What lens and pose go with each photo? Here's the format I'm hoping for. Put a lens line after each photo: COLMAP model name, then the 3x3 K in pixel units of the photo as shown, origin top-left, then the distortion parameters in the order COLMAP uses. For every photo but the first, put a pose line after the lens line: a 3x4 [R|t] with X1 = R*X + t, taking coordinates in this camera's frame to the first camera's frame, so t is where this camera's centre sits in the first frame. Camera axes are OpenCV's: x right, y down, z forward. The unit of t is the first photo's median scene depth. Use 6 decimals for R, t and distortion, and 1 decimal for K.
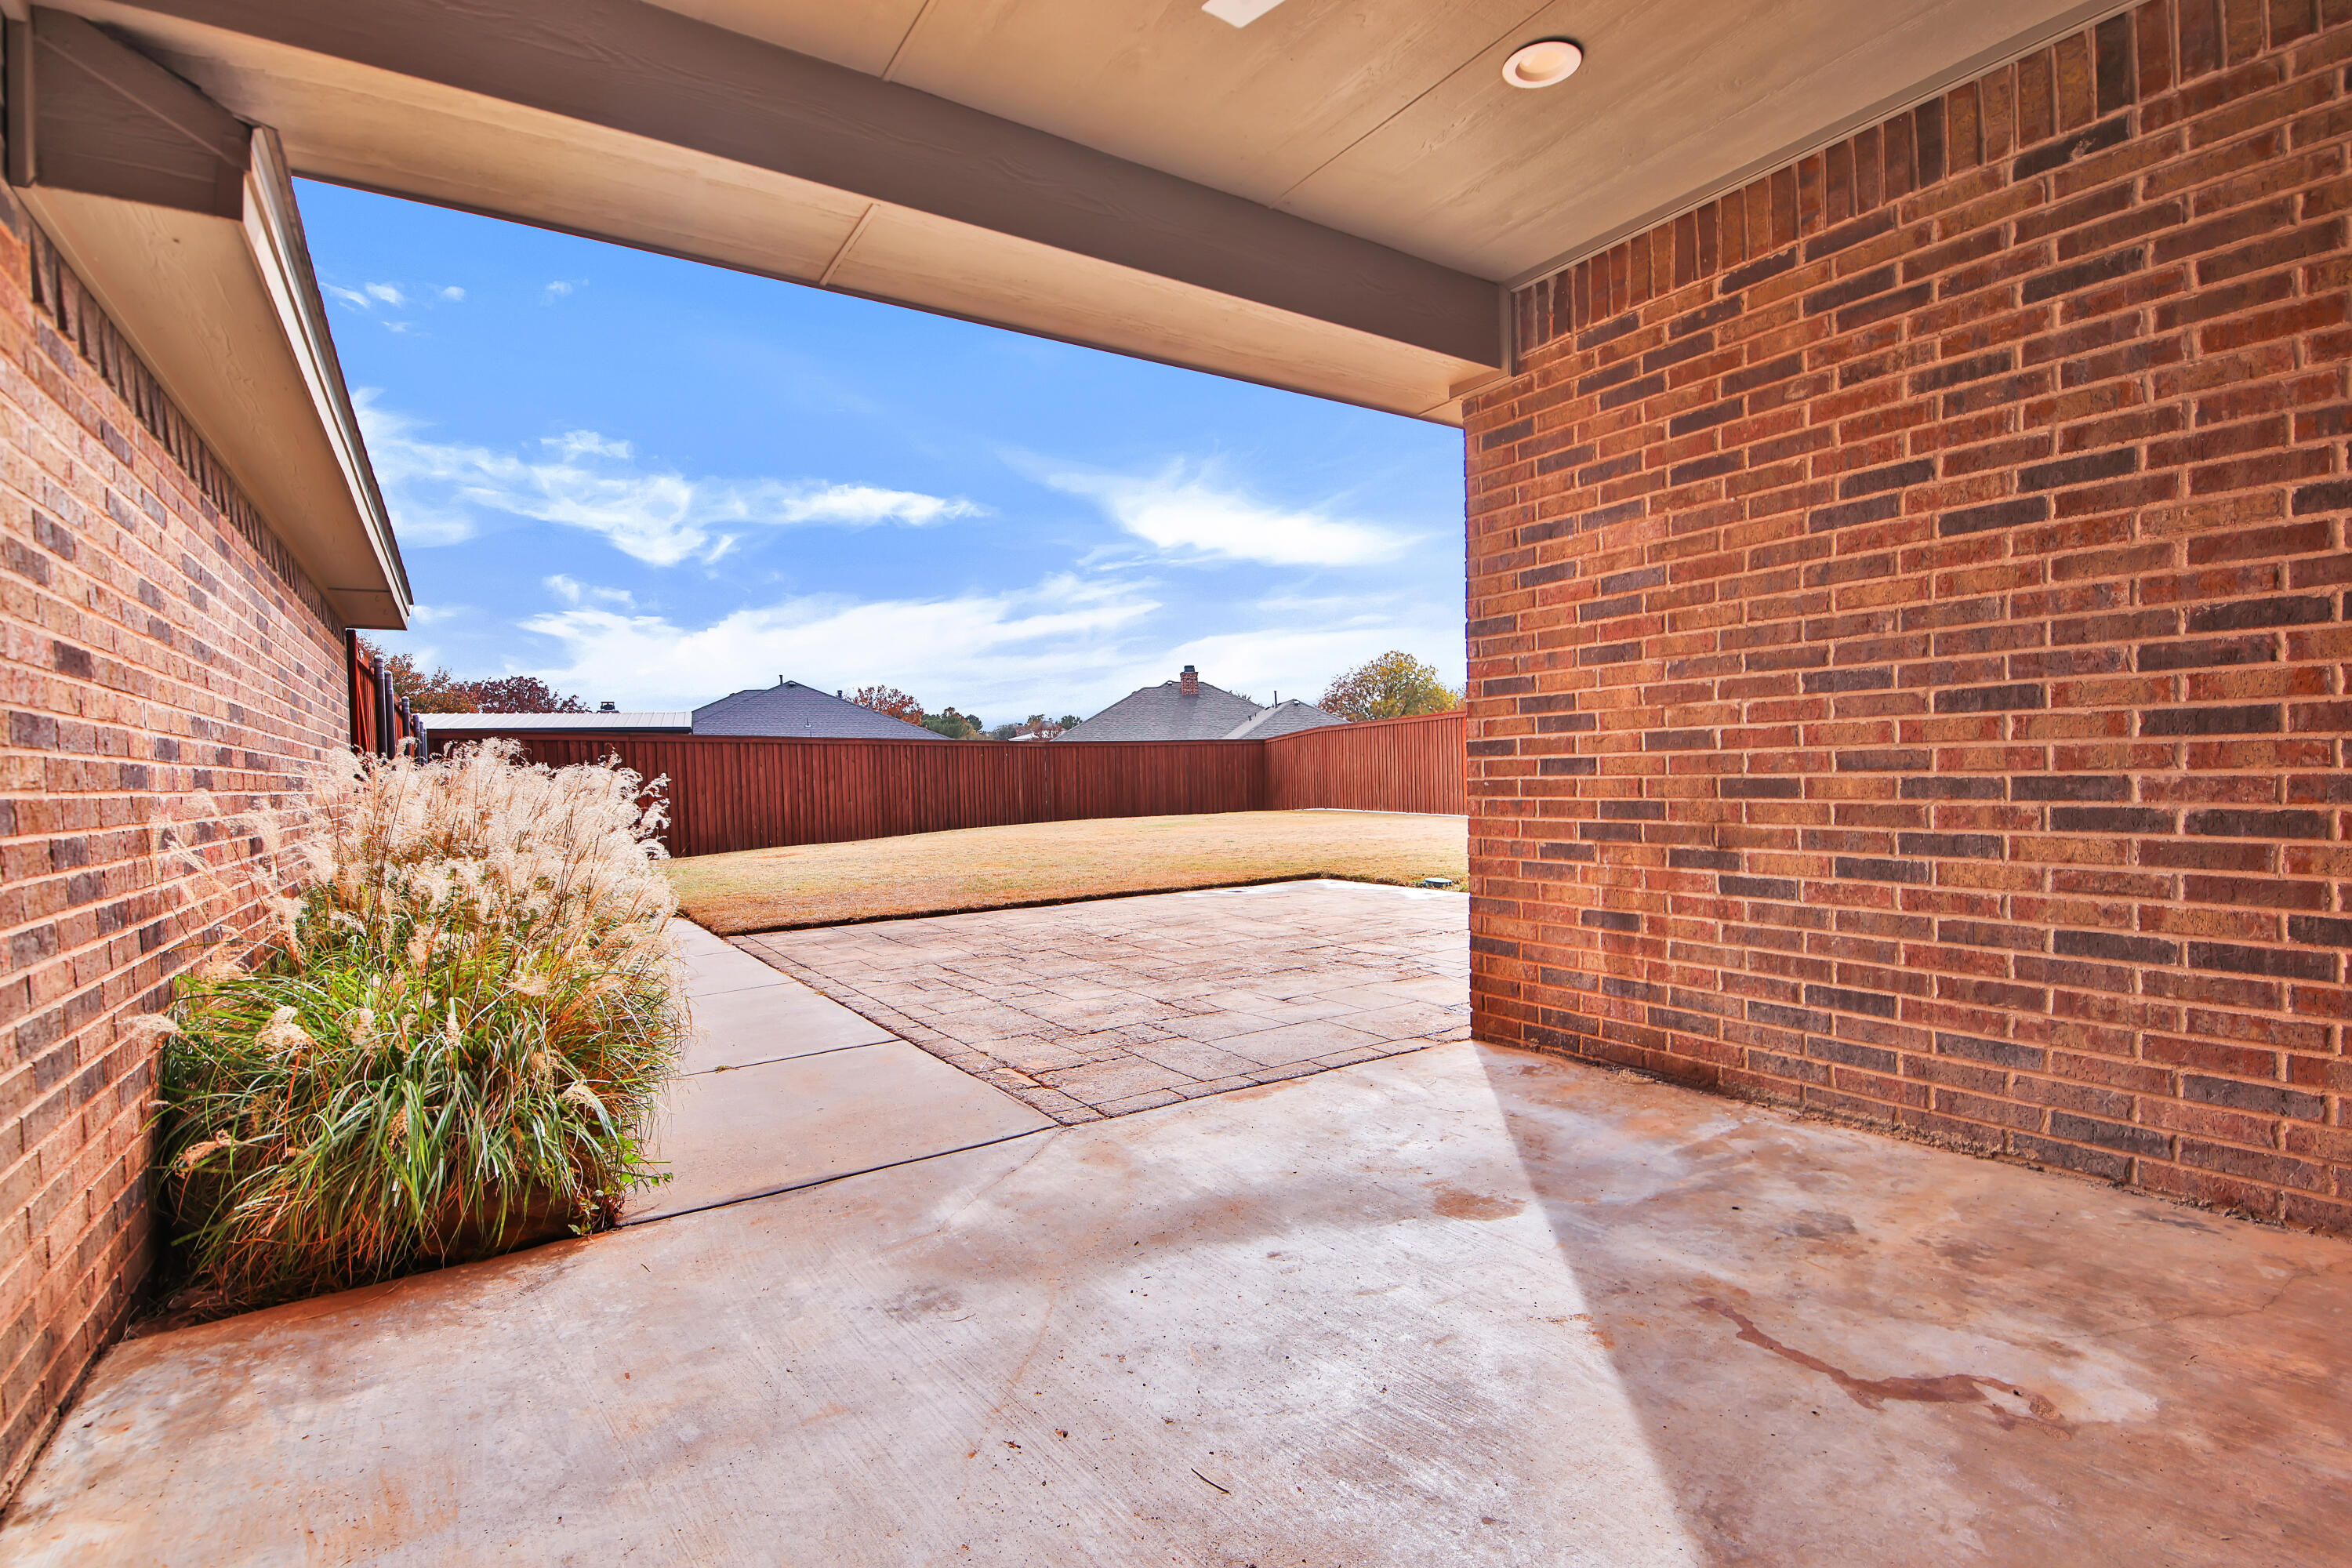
lens RADIAL K [[1102.9, 0, 1179.6], [0, 1102.9, 794.0], [0, 0, 1]] dist [0.004099, -0.008945]
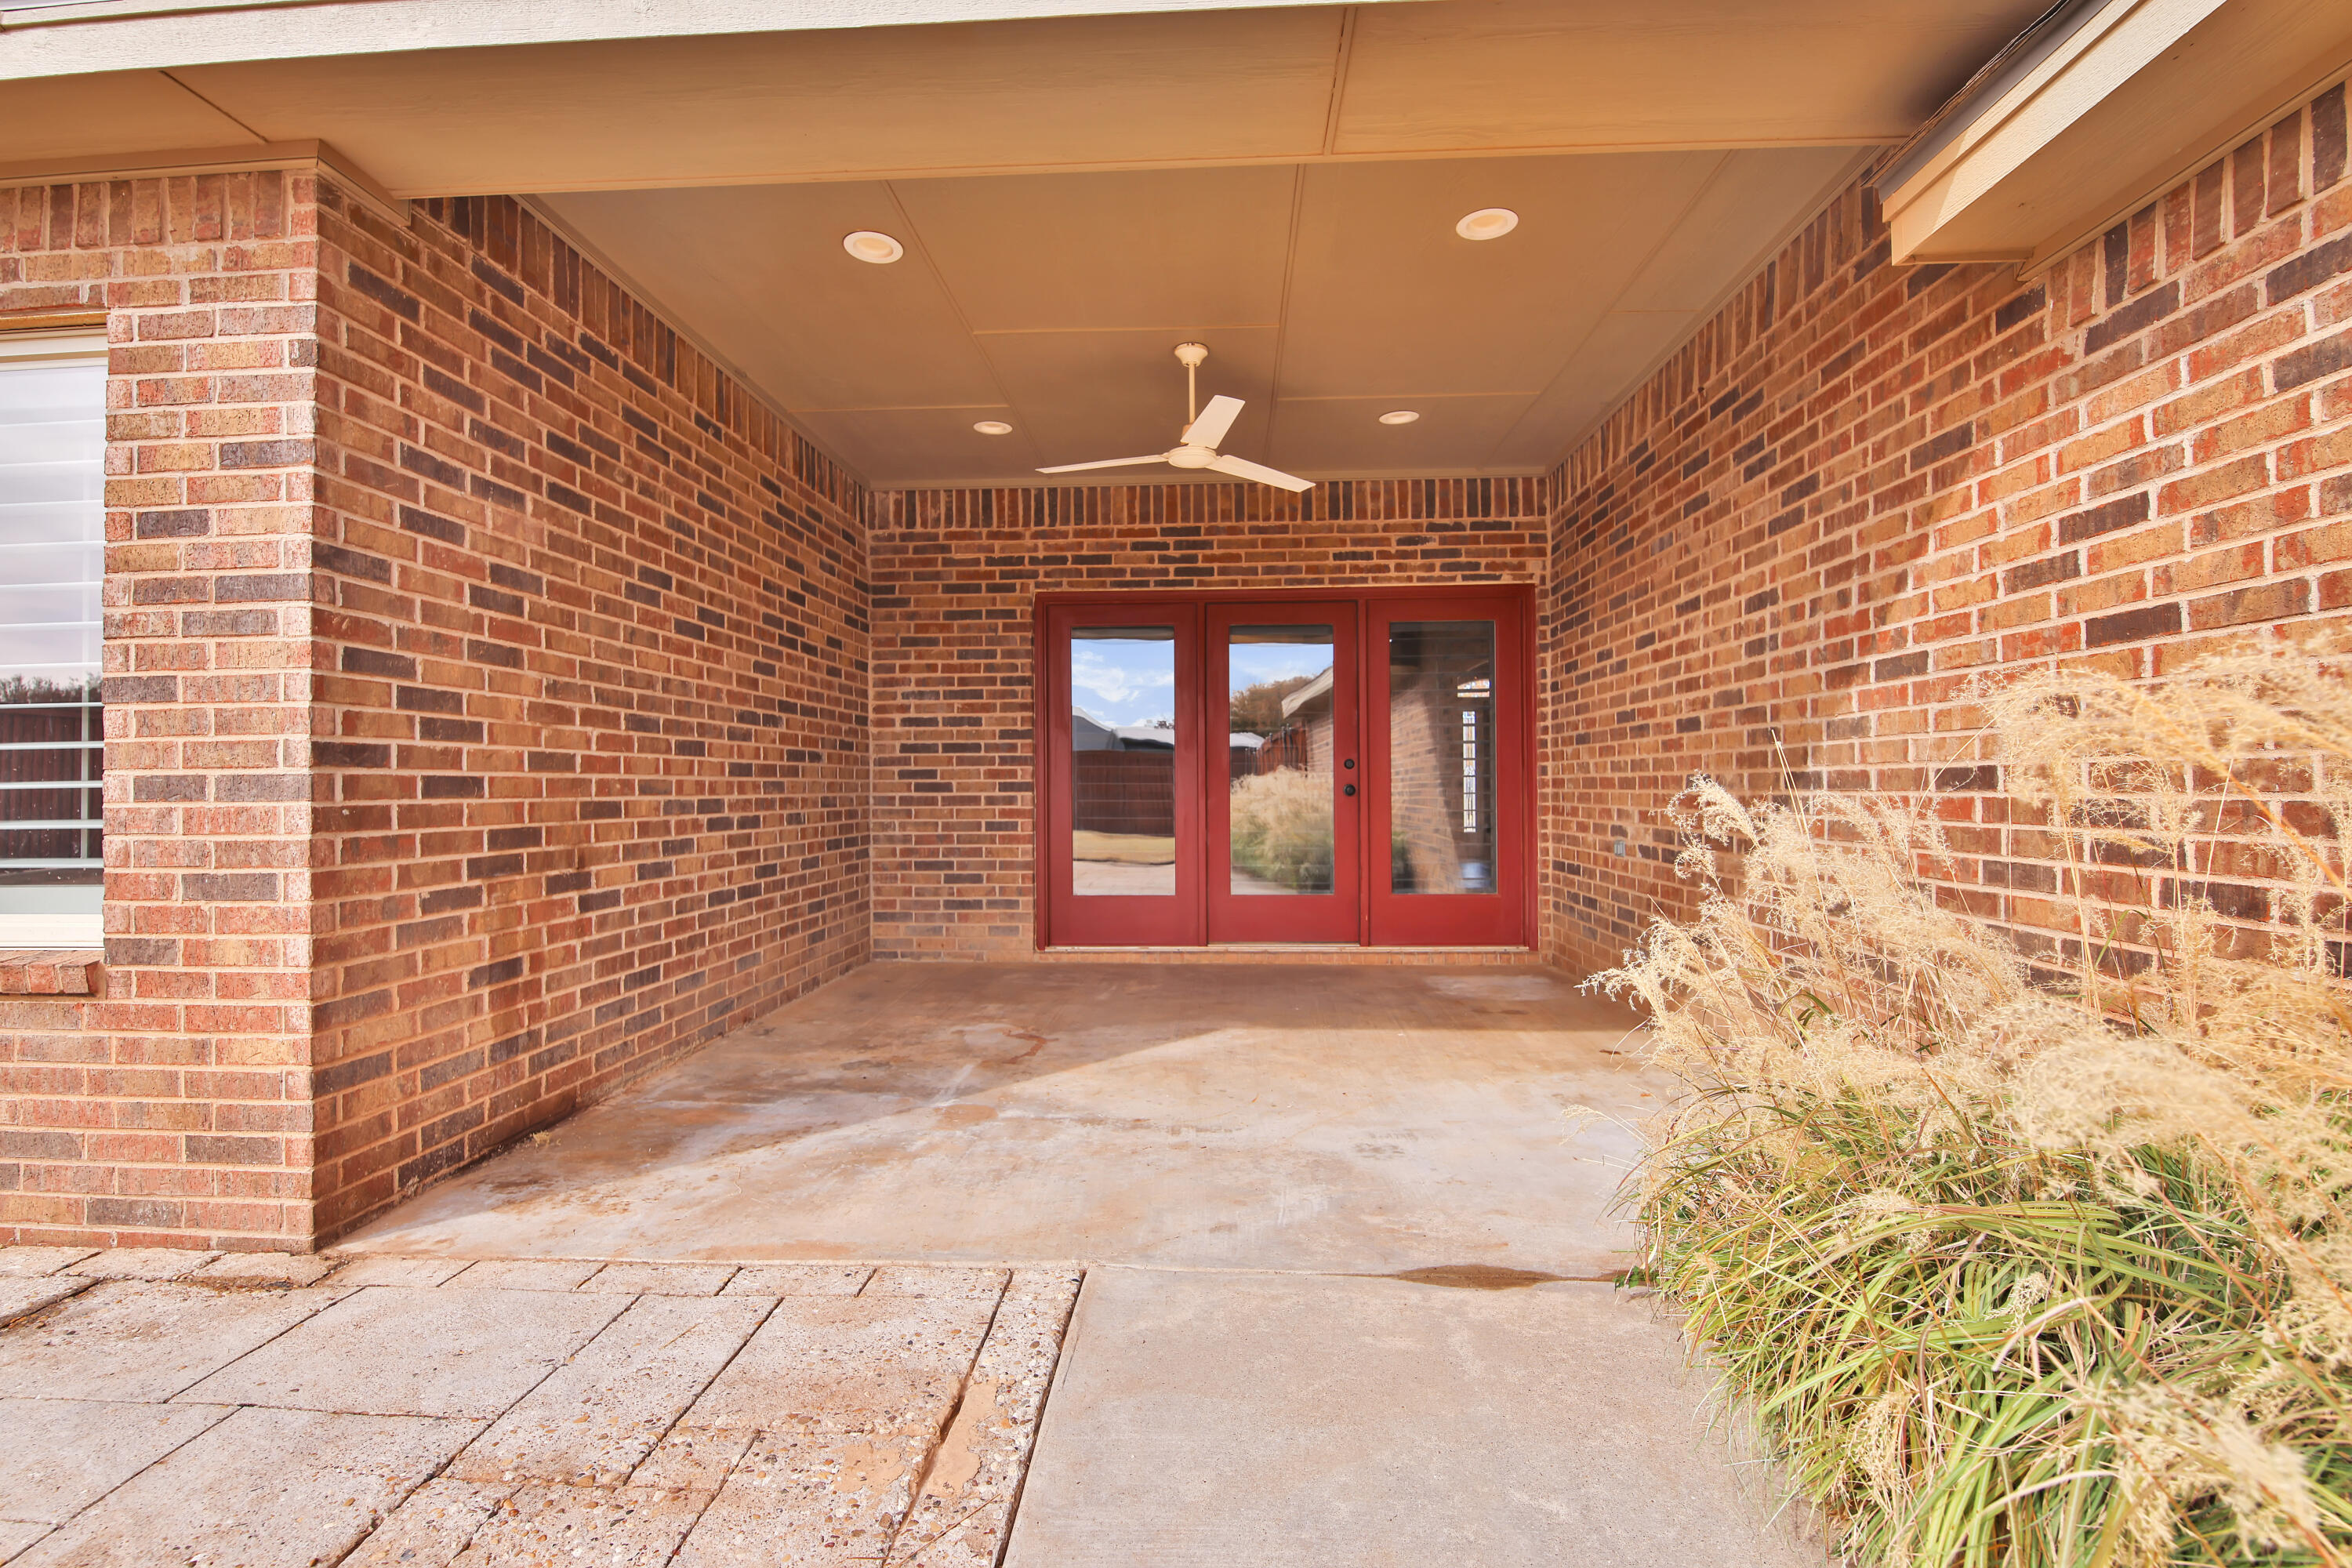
lens RADIAL K [[1102.9, 0, 1175.1], [0, 1102.9, 782.4], [0, 0, 1]] dist [0.004099, -0.008945]
pose [[-0.813069, 0.034768, 0.581128, -0.574723], [0.041012, 0.999156, -0.002397, -0.006629], [-0.580721, 0.021884, -0.813808, 1.537603]]
